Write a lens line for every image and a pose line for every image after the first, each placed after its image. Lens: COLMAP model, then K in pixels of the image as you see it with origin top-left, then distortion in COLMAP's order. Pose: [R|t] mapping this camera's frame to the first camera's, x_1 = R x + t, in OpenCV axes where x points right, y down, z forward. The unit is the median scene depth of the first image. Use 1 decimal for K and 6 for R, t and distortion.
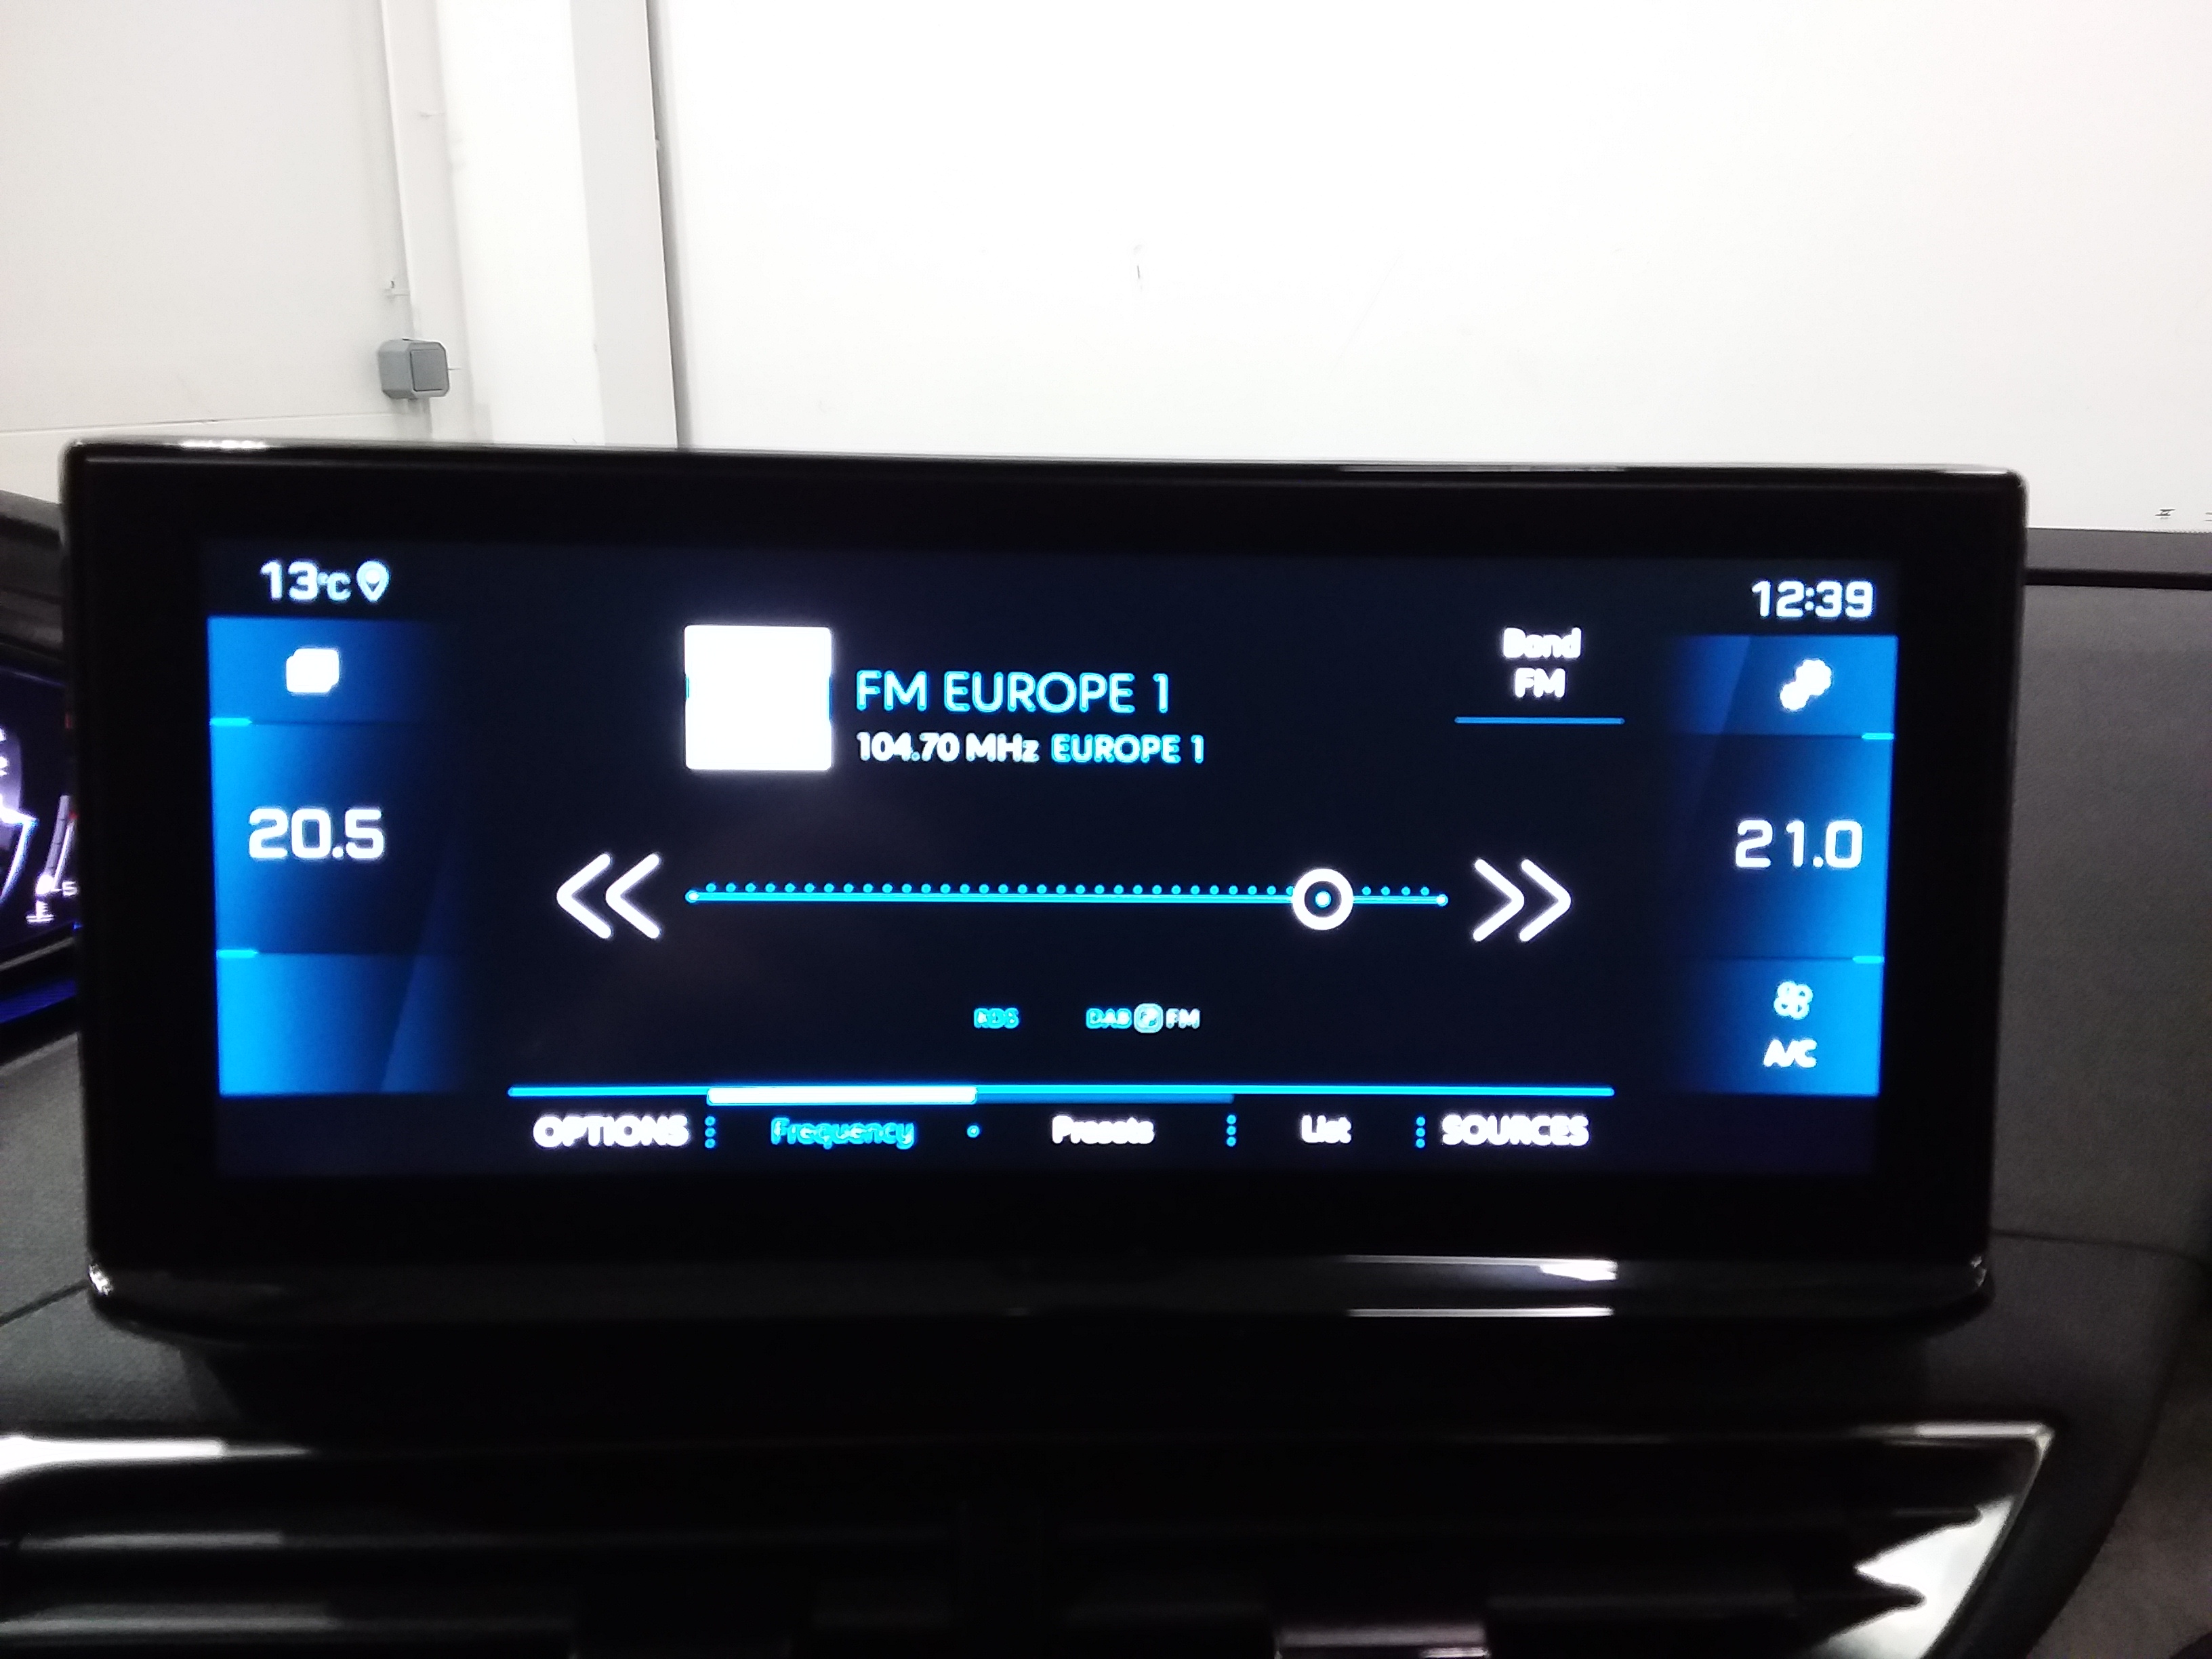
lens RADIAL K [[1801.0, 0, 1103.6], [0, 1801.0, 833.4], [0, 0, 1]] dist [0.103771, -0.140968]
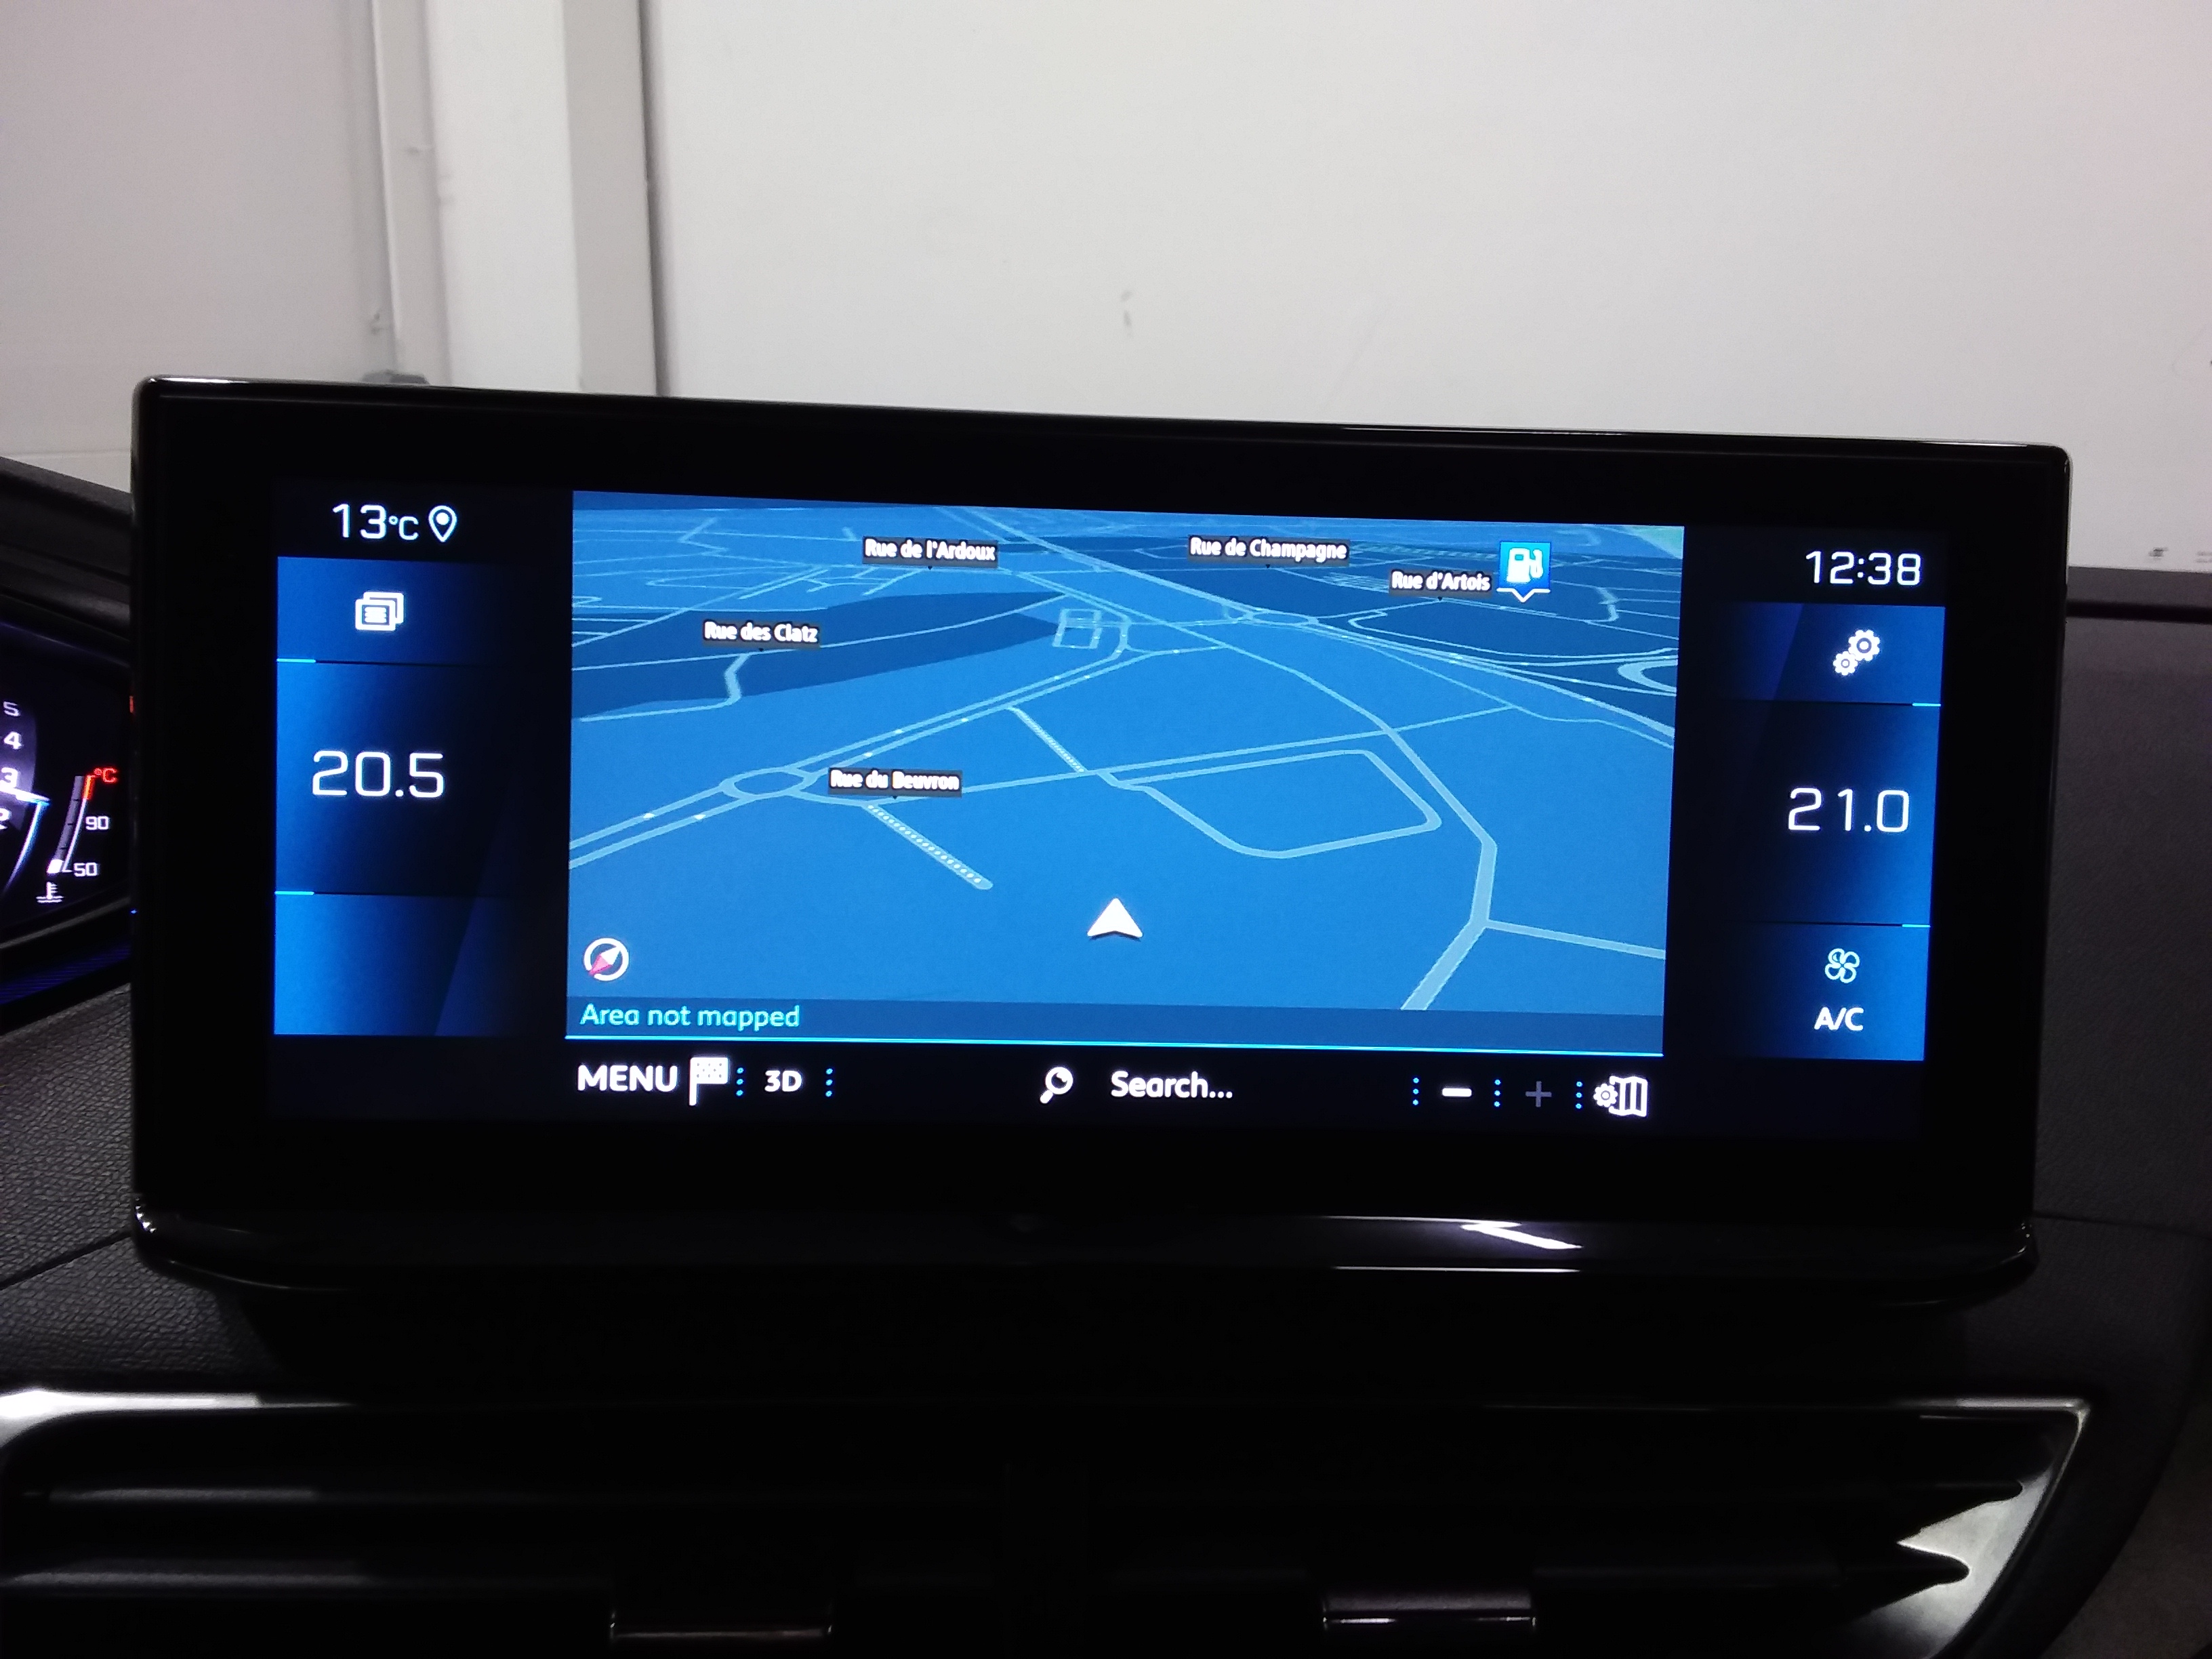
lens RADIAL K [[1801.0, 0, 1098.2], [0, 1801.0, 825.8], [0, 0, 1]] dist [0.103771, -0.140968]
pose [[0.999773, 0.014858, 0.015293, -0.050178], [-0.014374, 0.999409, -0.031226, 0.052420], [-0.015748, 0.030999, 0.999395, -0.003847]]
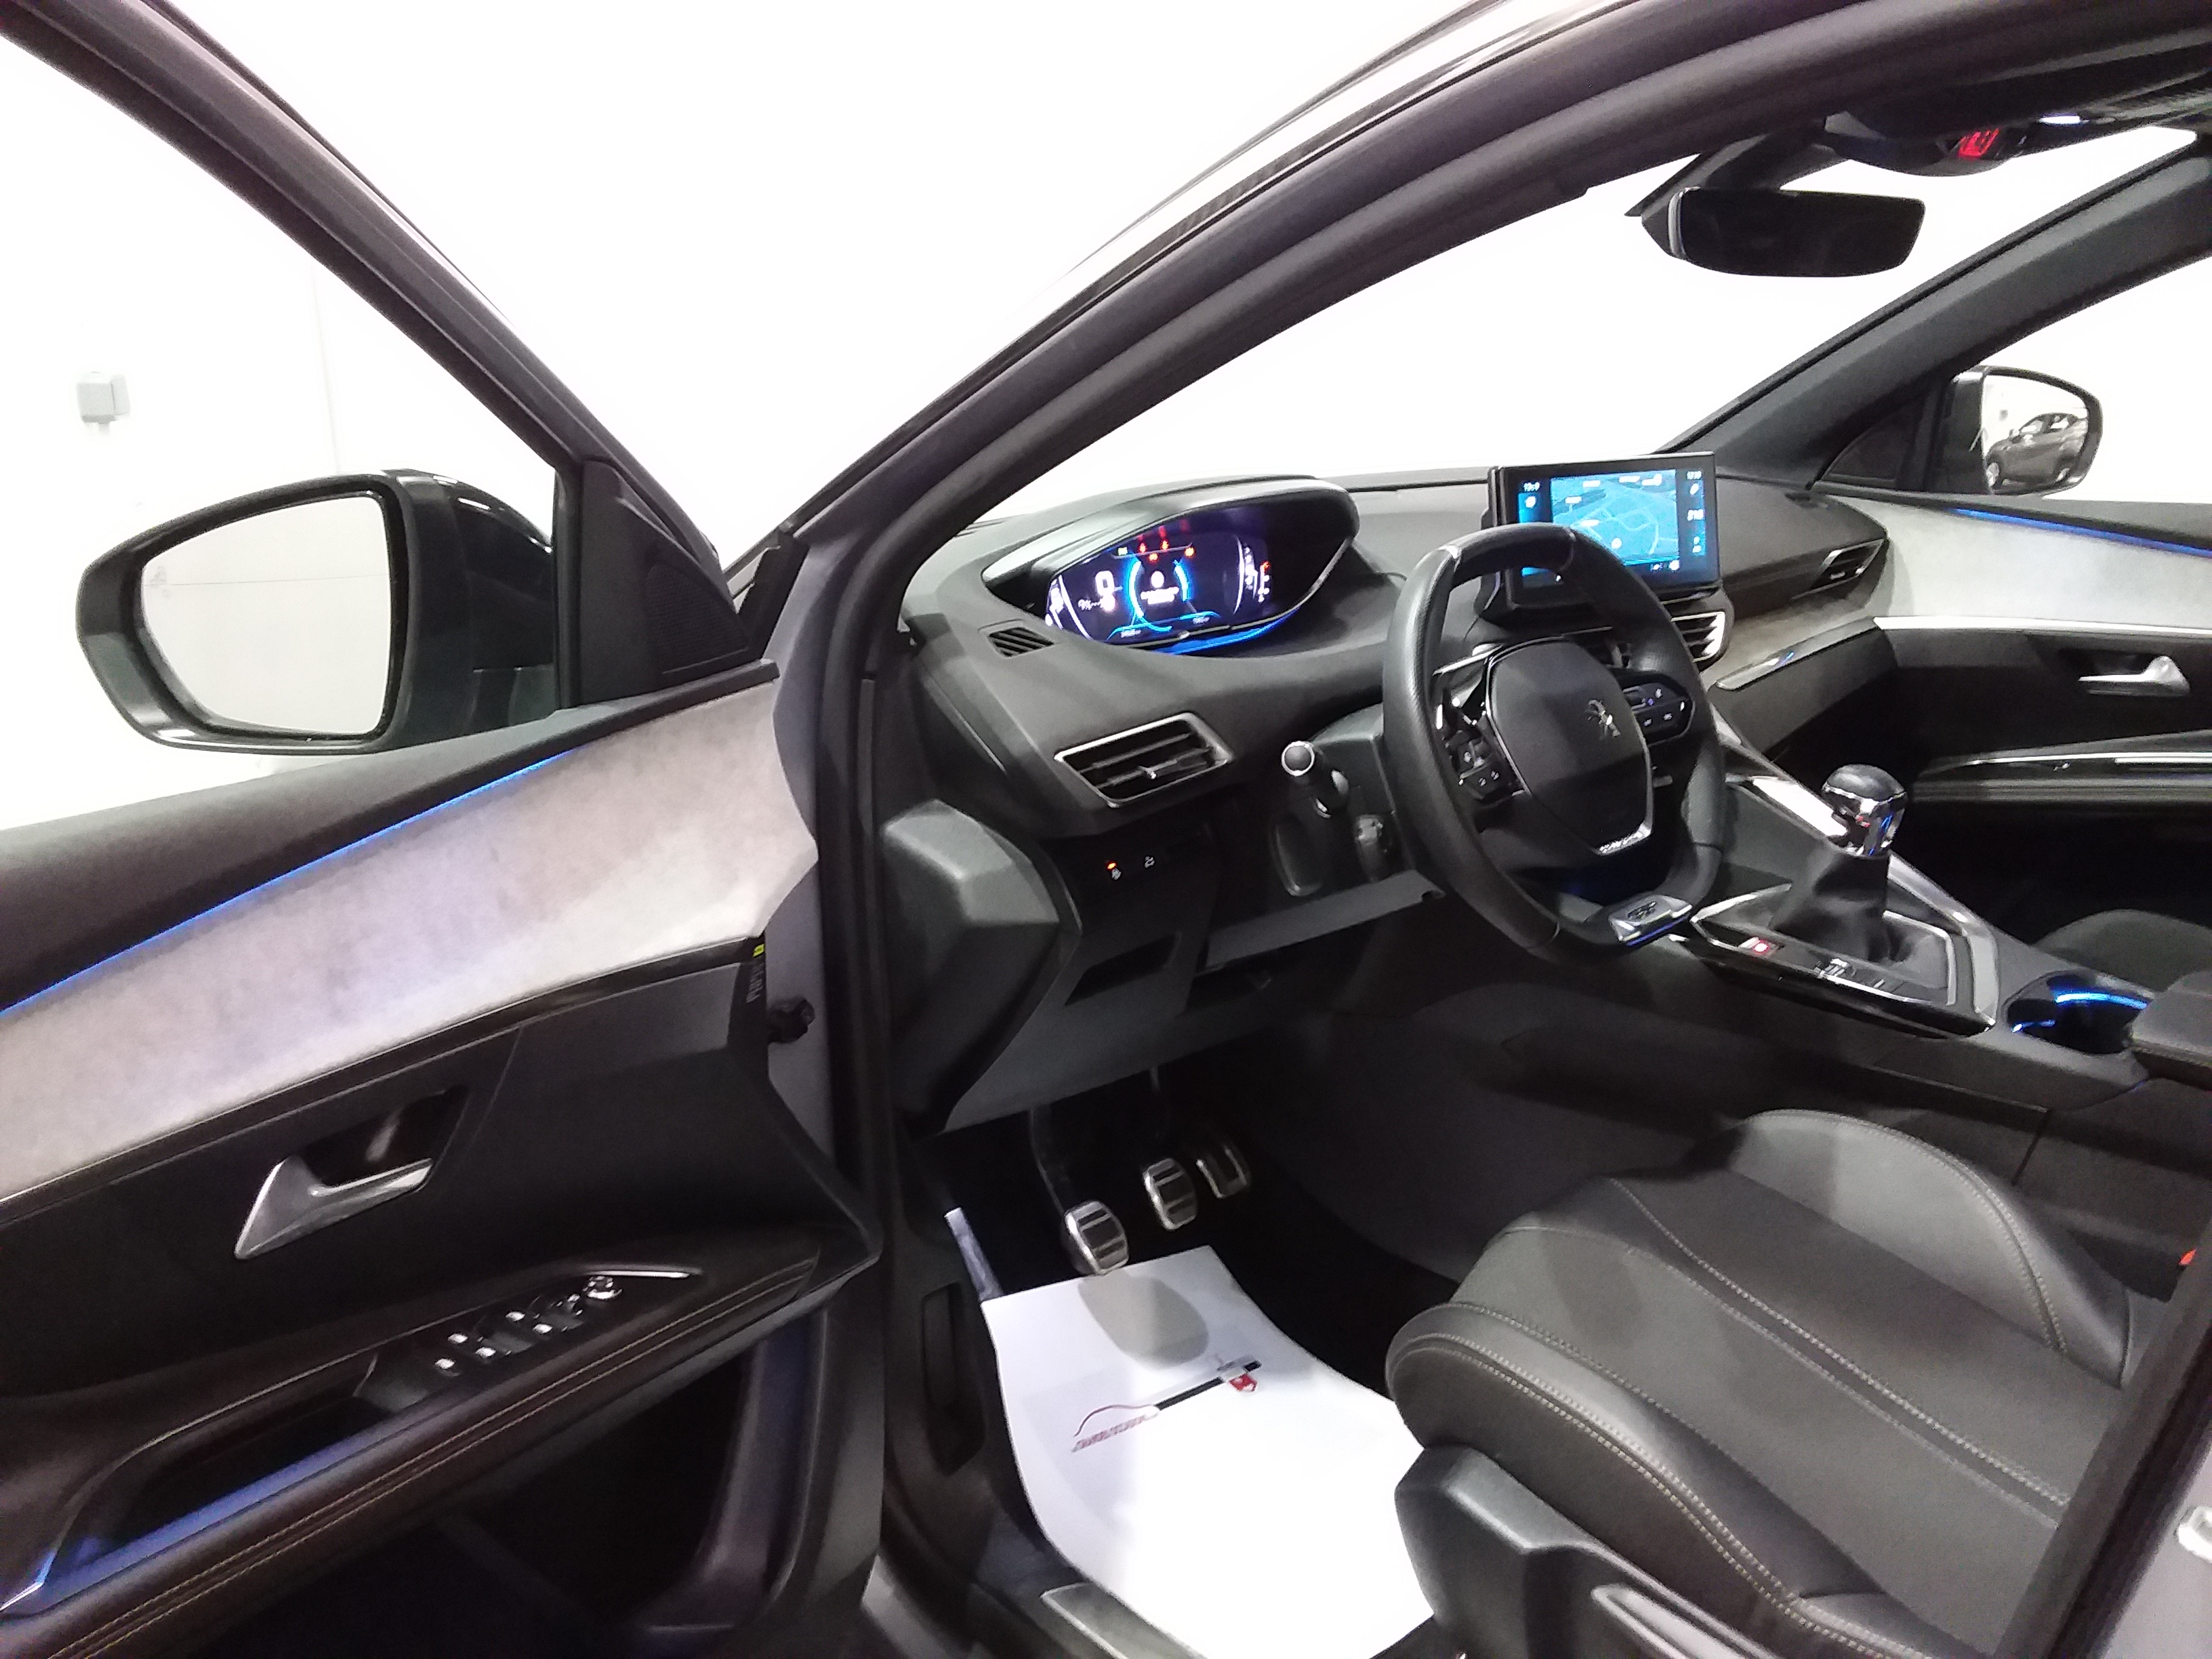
lens RADIAL K [[1801.0, 0, 1073.8], [0, 1801.0, 834.2], [0, 0, 1]] dist [0.103771, -0.140968]
pose [[0.846103, -0.156952, 0.509388, -4.764240], [0.142258, 0.987493, 0.067972, 0.359157], [-0.513685, 0.014953, 0.857848, -3.236629]]
